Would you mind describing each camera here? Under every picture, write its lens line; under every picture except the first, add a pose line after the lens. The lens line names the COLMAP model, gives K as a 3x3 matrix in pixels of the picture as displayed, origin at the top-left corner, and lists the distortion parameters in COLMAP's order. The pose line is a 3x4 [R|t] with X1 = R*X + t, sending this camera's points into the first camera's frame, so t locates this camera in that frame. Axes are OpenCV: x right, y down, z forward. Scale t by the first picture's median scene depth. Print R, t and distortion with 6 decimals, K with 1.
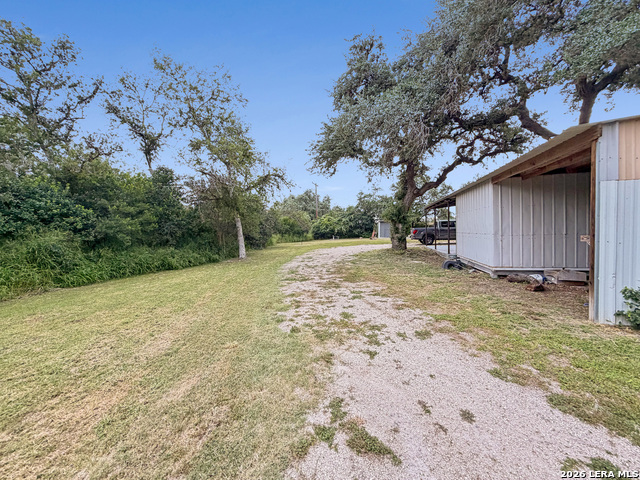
lens RADIAL K [[254.9, 0, 317.0], [0, 254.9, 239.0], [0, 0, 1]] dist [-0.001365, -0.000246]
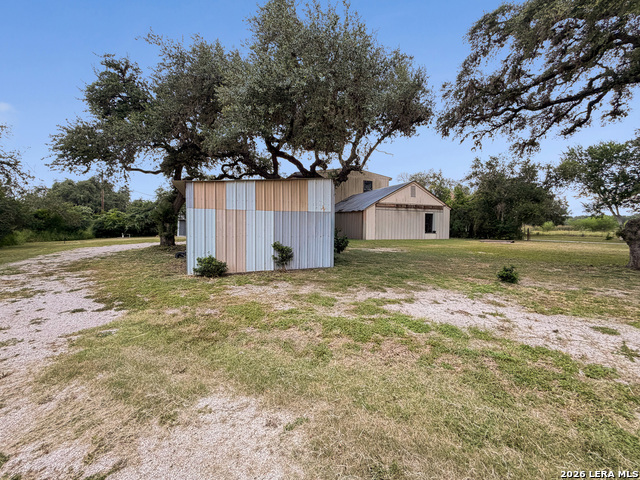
lens RADIAL K [[258.0, 0, 319.8], [0, 258.0, 236.6], [0, 0, 1]] dist [-0.001333, -0.000293]
pose [[0.793681, 0.008703, 0.608272, 0.070713], [-0.004987, 0.999957, -0.007800, 0.001927], [-0.608314, 0.003157, 0.793690, -0.151452]]
